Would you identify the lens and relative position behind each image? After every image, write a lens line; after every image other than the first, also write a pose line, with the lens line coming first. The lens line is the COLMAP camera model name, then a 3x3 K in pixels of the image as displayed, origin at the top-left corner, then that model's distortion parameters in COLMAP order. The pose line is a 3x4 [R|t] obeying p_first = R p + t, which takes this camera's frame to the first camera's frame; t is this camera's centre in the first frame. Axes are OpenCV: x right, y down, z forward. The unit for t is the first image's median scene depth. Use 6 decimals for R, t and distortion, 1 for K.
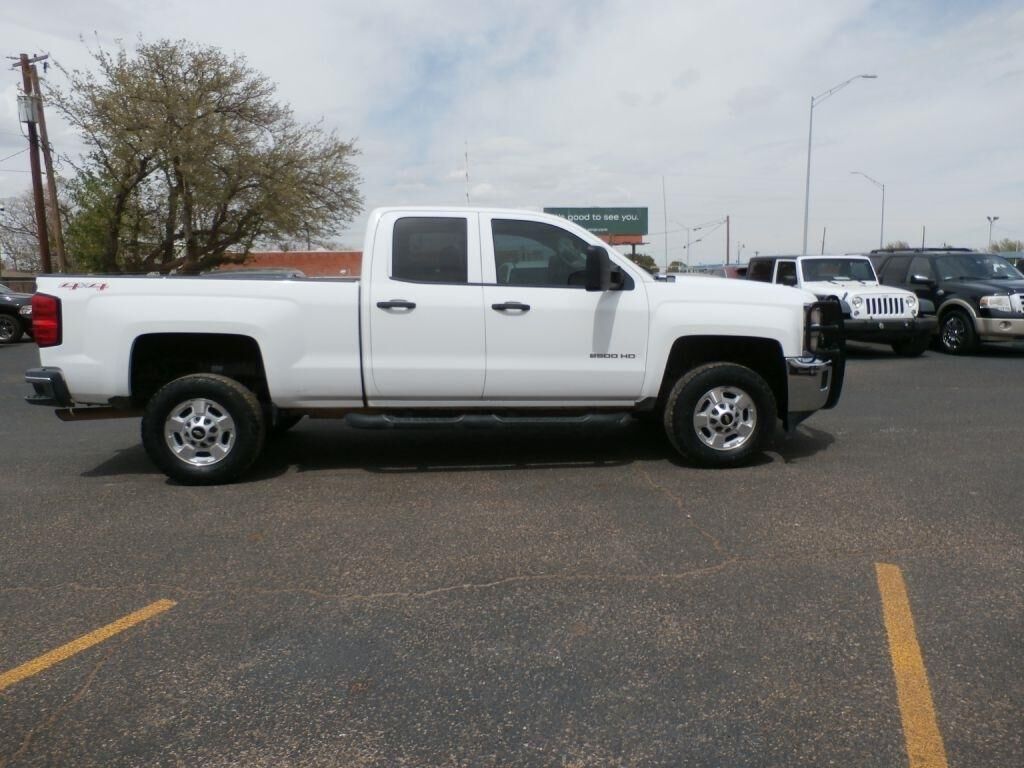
lens RADIAL K [[769.0, 0, 512.0], [0, 769.0, 384.0], [0, 0, 1]] dist [-0.027658, 0.016182]
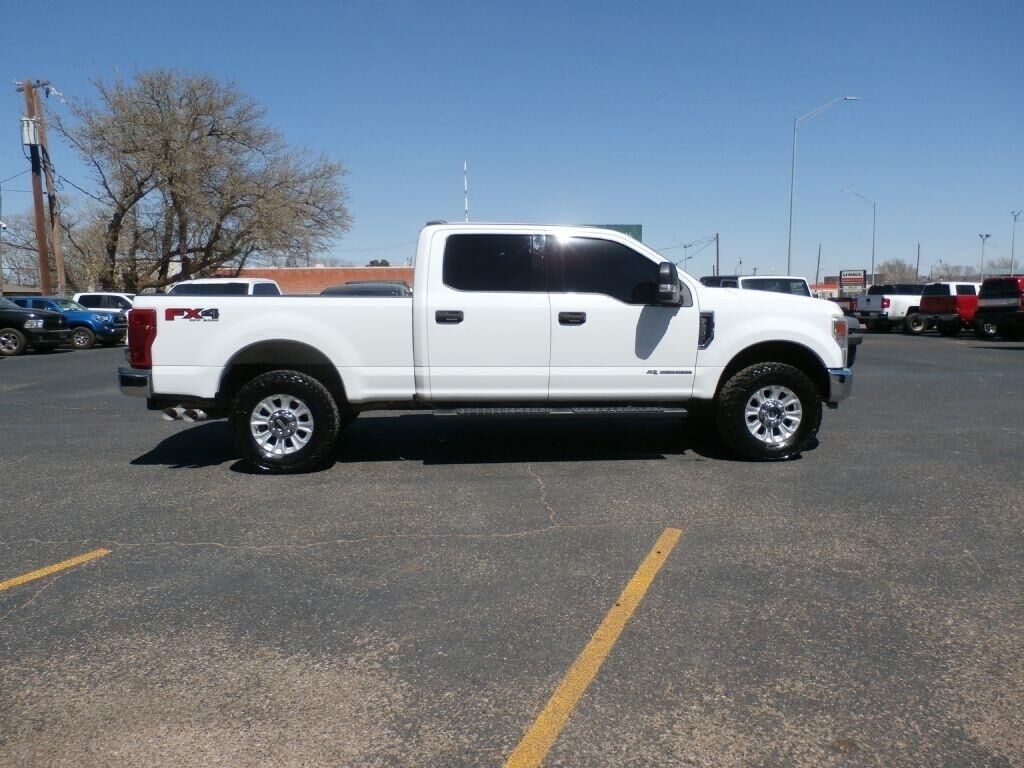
lens RADIAL K [[768.2, 0, 512.0], [0, 768.2, 384.0], [0, 0, 1]] dist [-0.007646, 0.000019]
pose [[0.999977, 0.004204, -0.005345, 0.055342], [-0.004308, 0.999800, -0.019515, 0.005406], [0.005262, 0.019538, 0.999795, -0.068316]]
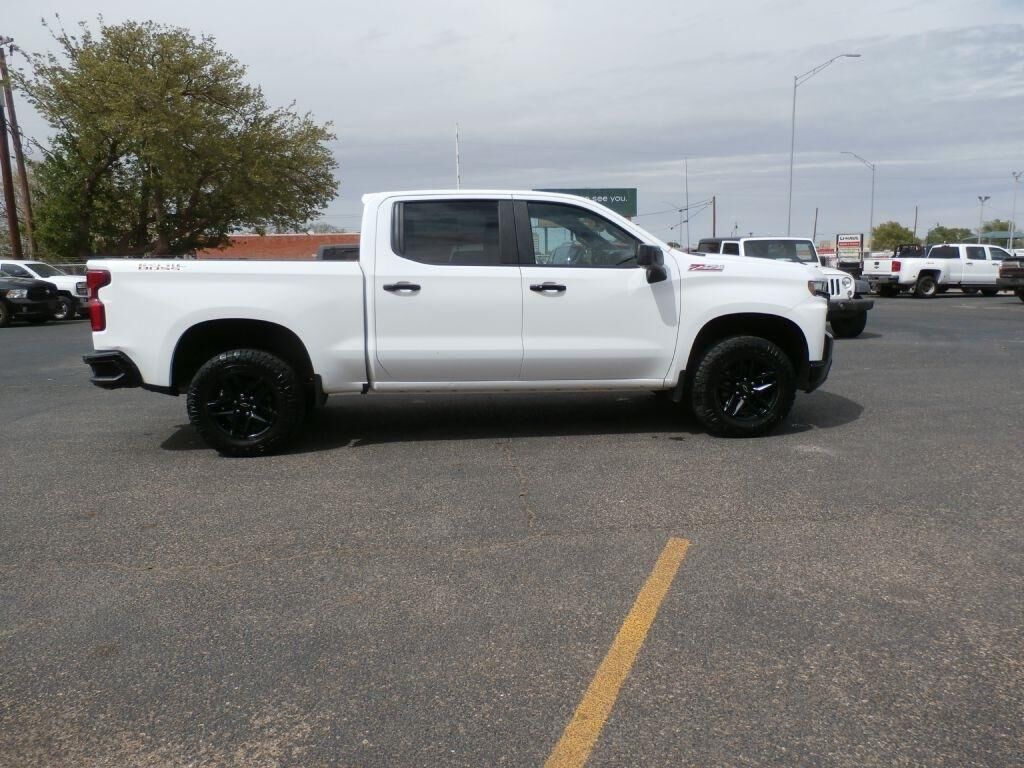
lens RADIAL K [[769.0, 0, 512.0], [0, 769.0, 384.0], [0, 0, 1]] dist [-0.027658, 0.016182]
pose [[0.999991, -0.004070, 0.000980, 0.064098], [0.004047, 0.999729, 0.022909, 0.000510], [-0.001073, -0.022905, 0.999737, -0.008293]]
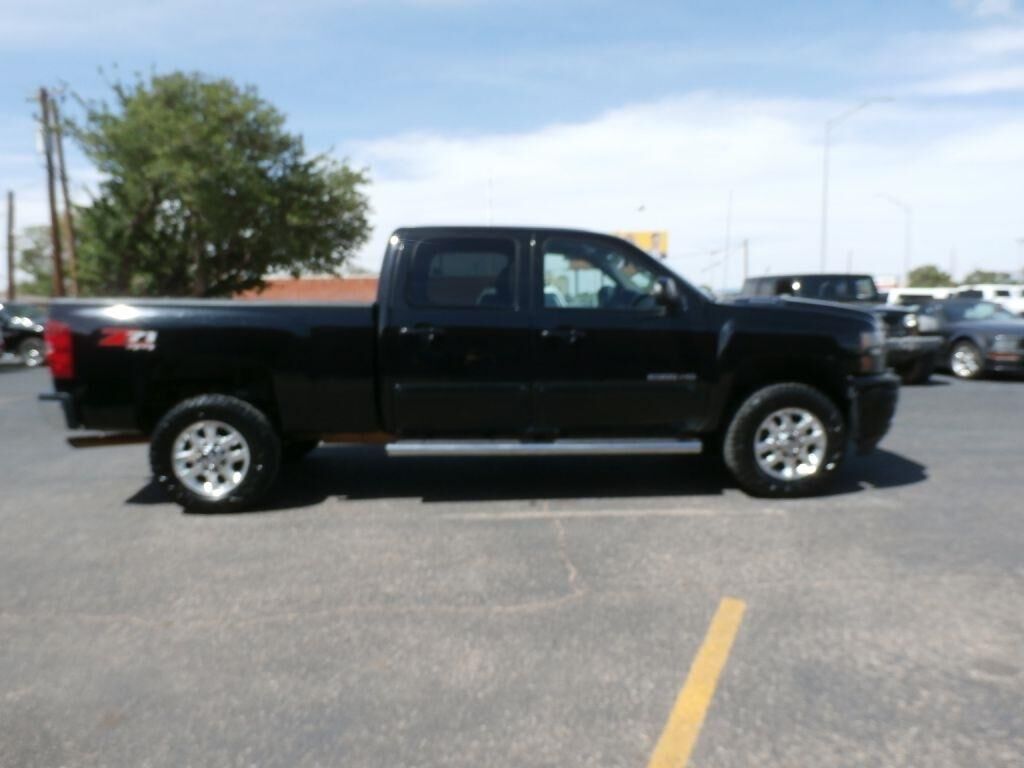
lens RADIAL K [[768.2, 0, 512.0], [0, 768.2, 384.0], [0, 0, 1]] dist [-0.046248, 0.044809]
pose [[0.999238, 0.000674, -0.039016, 0.060931], [-0.001888, 0.999515, -0.031085, -0.000709], [0.038976, 0.031135, 0.998755, 0.006946]]
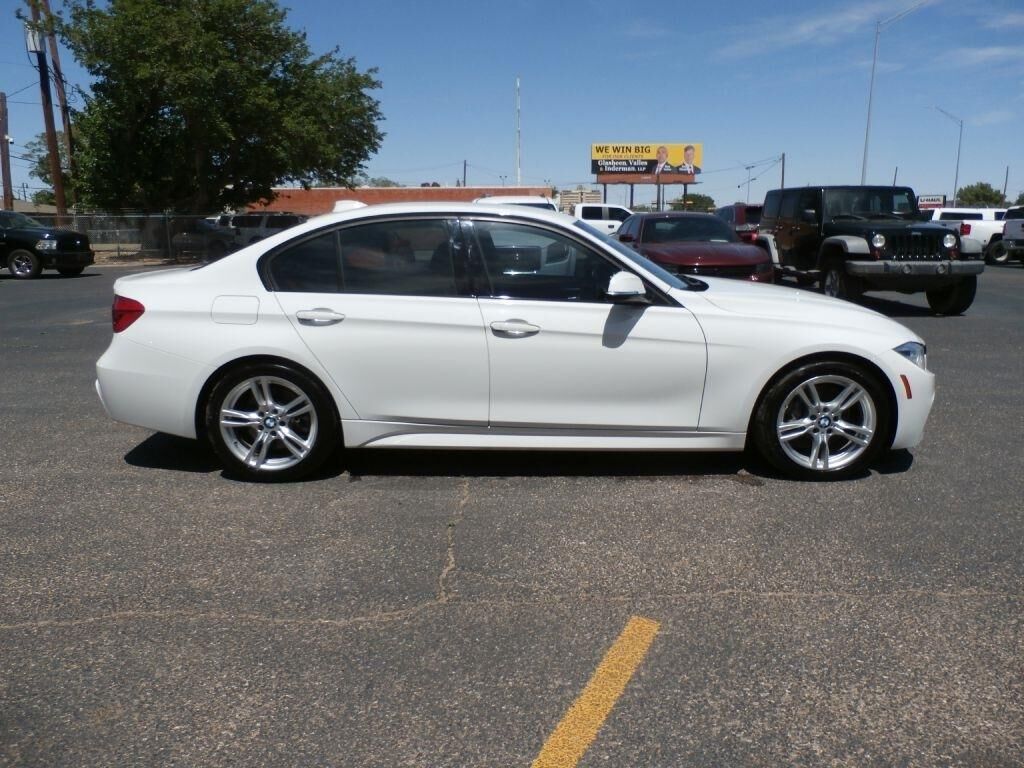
lens RADIAL K [[768.2, 0, 512.0], [0, 768.2, 384.0], [0, 0, 1]] dist [-0.046248, 0.044809]
pose [[0.996700, 0.025157, -0.077182, 0.101726], [-0.019242, 0.996888, 0.076447, -0.007144], [0.078865, -0.074710, 0.994082, 0.076447]]
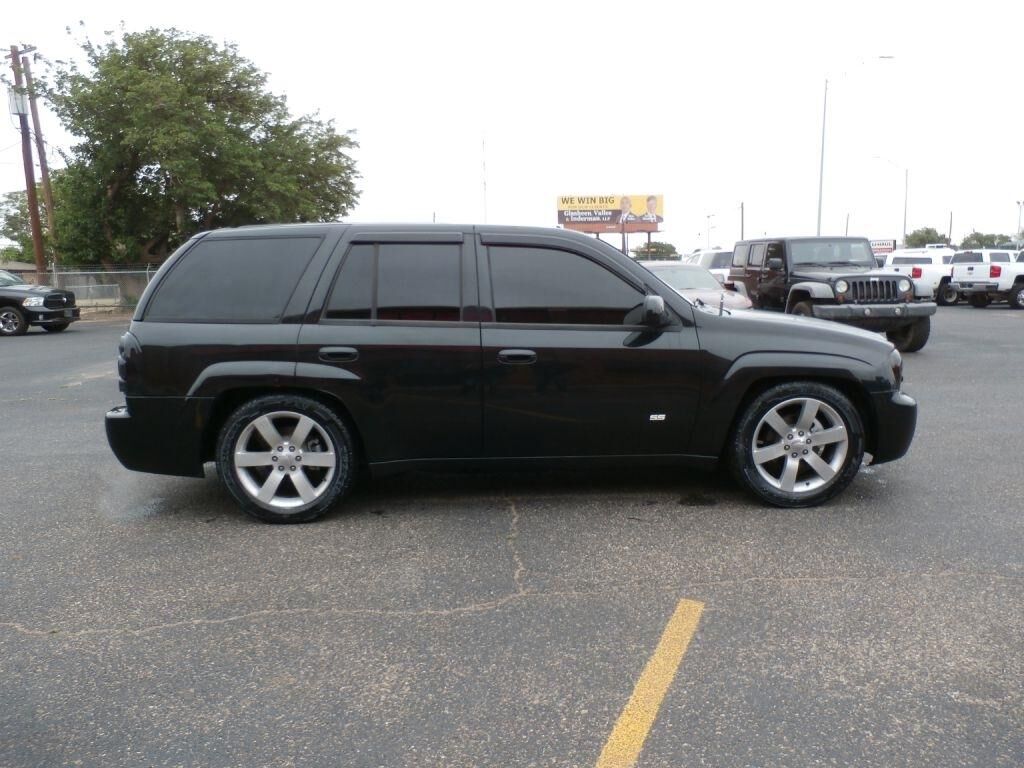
lens RADIAL K [[768.2, 0, 512.0], [0, 768.2, 384.0], [0, 0, 1]] dist [-0.046248, 0.044809]
pose [[0.999391, -0.000882, -0.034889, 0.077567], [0.001378, 0.999899, 0.014177, -0.004825], [0.034873, -0.014216, 0.999291, 0.034113]]
